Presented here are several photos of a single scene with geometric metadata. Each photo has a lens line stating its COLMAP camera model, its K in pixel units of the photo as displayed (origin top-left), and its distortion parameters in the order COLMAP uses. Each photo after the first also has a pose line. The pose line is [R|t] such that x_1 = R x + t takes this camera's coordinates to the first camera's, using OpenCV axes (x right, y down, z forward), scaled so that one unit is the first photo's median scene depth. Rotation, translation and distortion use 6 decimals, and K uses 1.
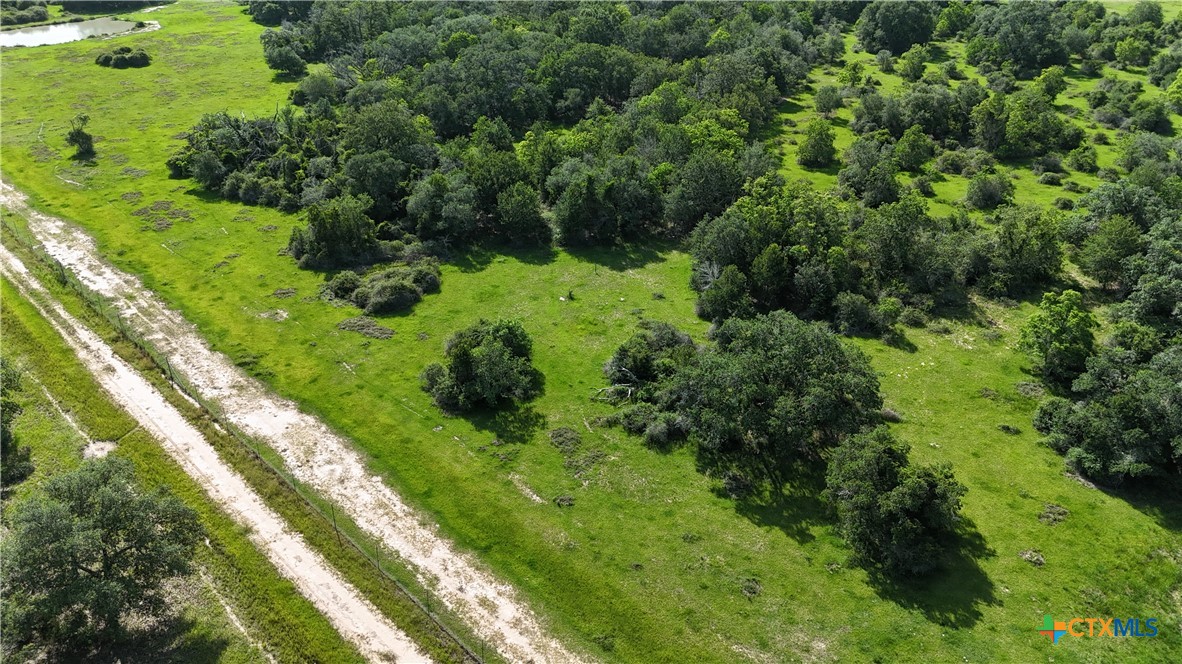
lens RADIAL K [[868.7, 0, 592.2], [0, 868.7, 330.3], [0, 0, 1]] dist [0.074012, -0.076686]
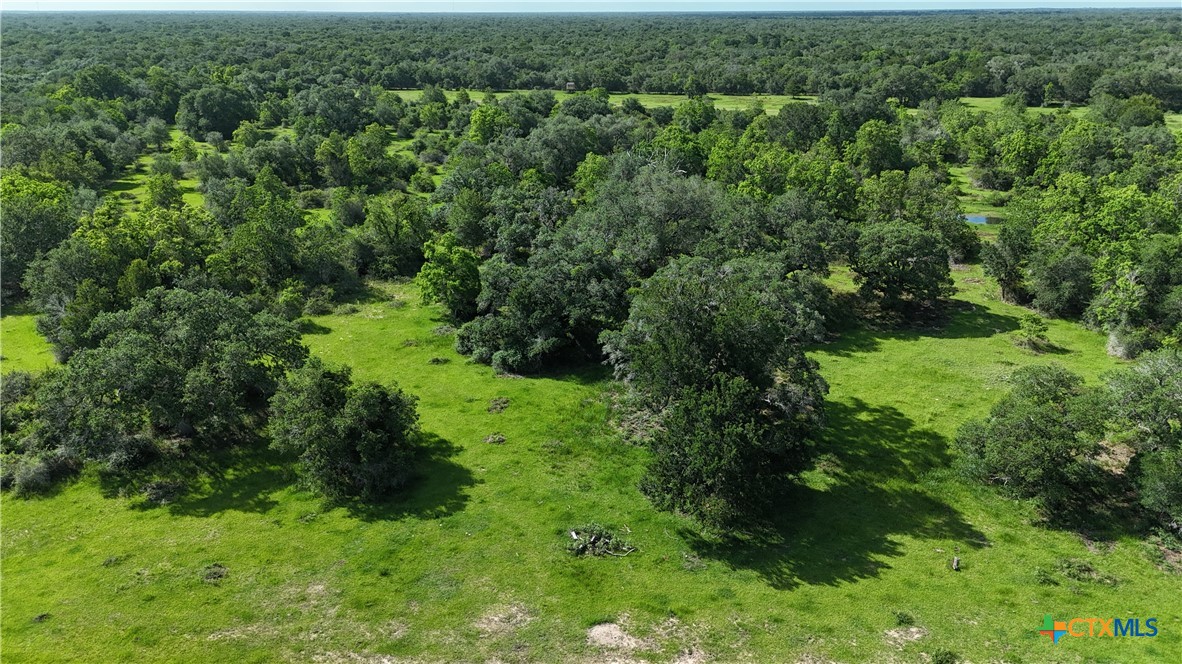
lens RADIAL K [[868.7, 0, 592.2], [0, 868.7, 330.3], [0, 0, 1]] dist [0.074012, -0.076686]
pose [[0.756388, -0.222317, 0.615185, -0.000151], [0.318540, 0.946613, -0.049566, 0.161914], [-0.571322, 0.233452, 0.786823, 0.090886]]
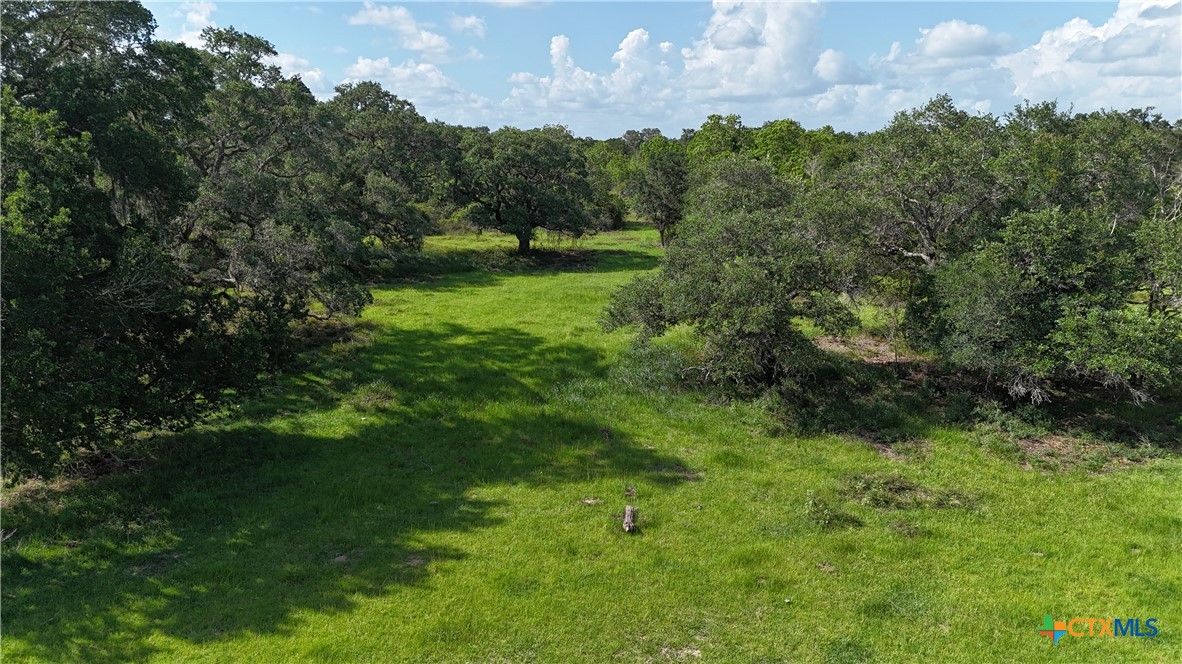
lens RADIAL K [[868.7, 0, 592.2], [0, 868.7, 330.3], [0, 0, 1]] dist [0.074012, -0.076686]
pose [[0.471397, -0.177288, 0.863918, 0.300117], [0.418826, 0.907077, -0.042388, 0.309704], [-0.776125, 0.381812, 0.501846, 0.312139]]
